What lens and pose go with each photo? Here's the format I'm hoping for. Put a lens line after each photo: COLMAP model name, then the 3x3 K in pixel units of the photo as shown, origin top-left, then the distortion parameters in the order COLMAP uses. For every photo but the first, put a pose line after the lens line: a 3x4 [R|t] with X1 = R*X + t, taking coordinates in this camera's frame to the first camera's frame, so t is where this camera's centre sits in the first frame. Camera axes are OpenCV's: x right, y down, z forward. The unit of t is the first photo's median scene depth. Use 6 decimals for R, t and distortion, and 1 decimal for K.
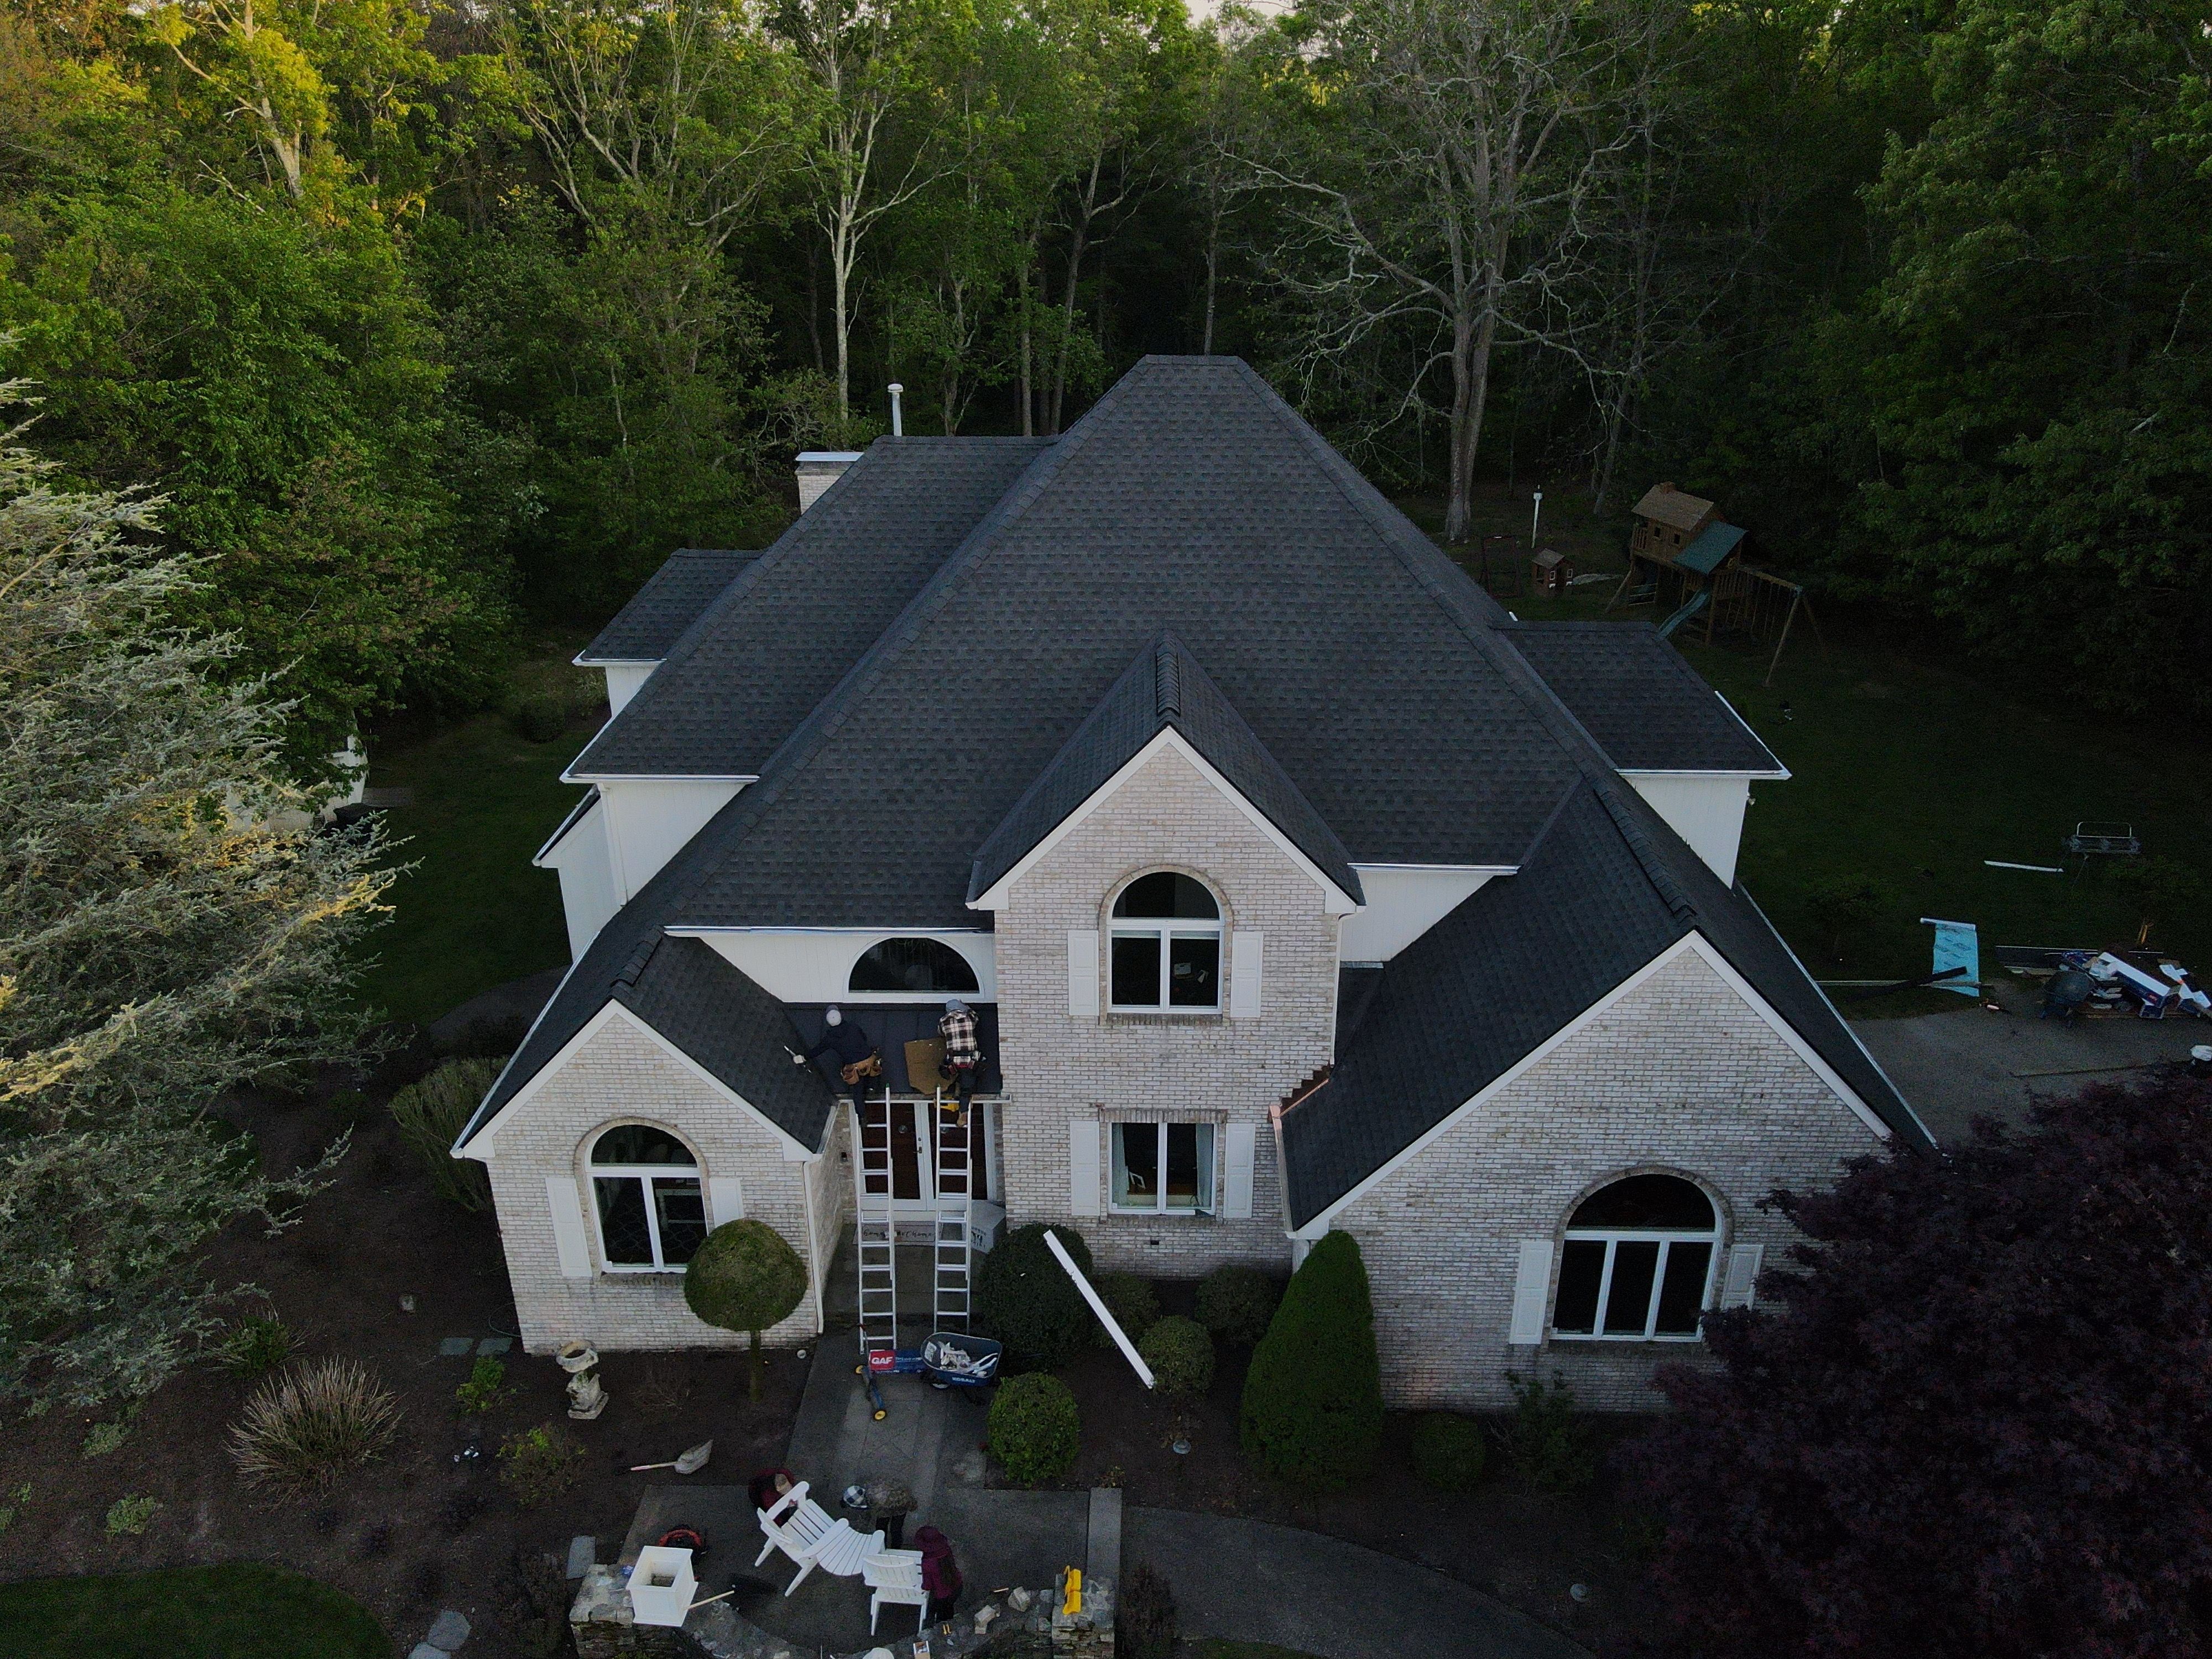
lens RADIAL K [[1609.1, 0, 1115.9], [0, 1609.1, 832.1], [0, 0, 1]] dist [0.011366, 0.000676]
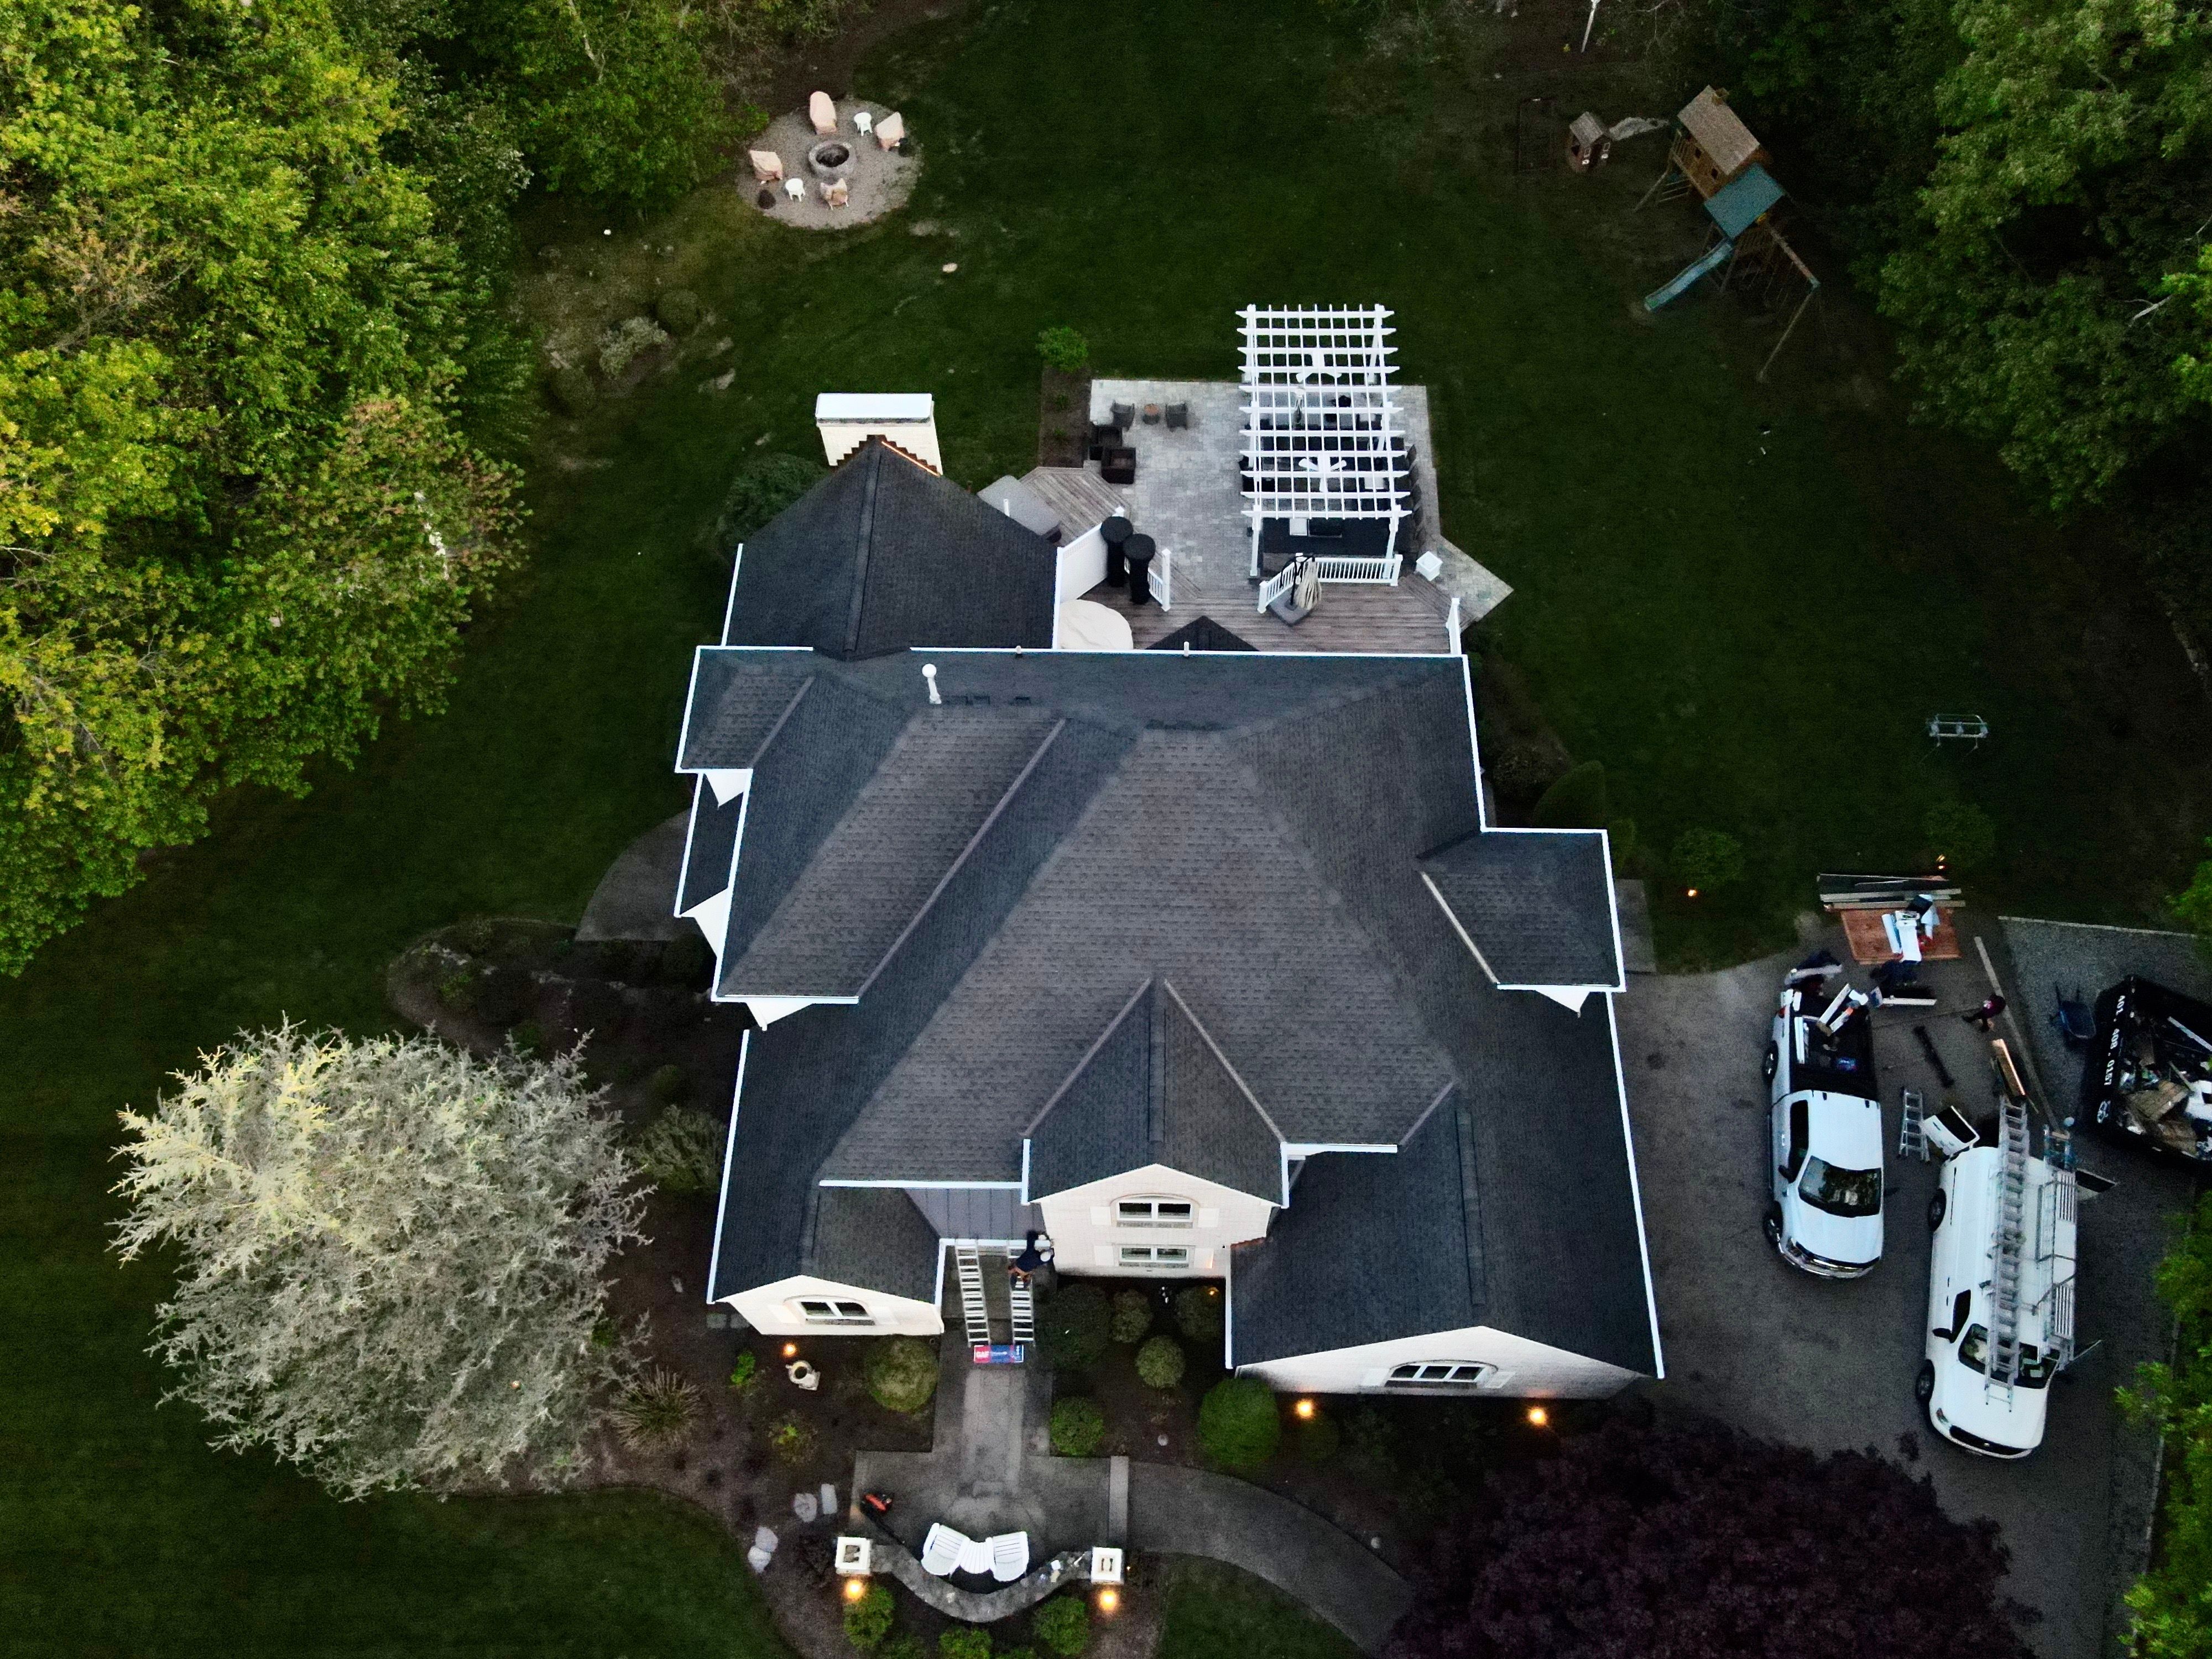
lens RADIAL K [[1612.4, 0, 1114.6], [0, 1612.4, 831.3], [0, 0, 1]] dist [0.008905, 0.012624]
pose [[0.999859, -0.005322, -0.015927, 0.018164], [0.013741, 0.804474, 0.593829, -1.069182], [0.009653, -0.593965, 0.804433, -0.005484]]
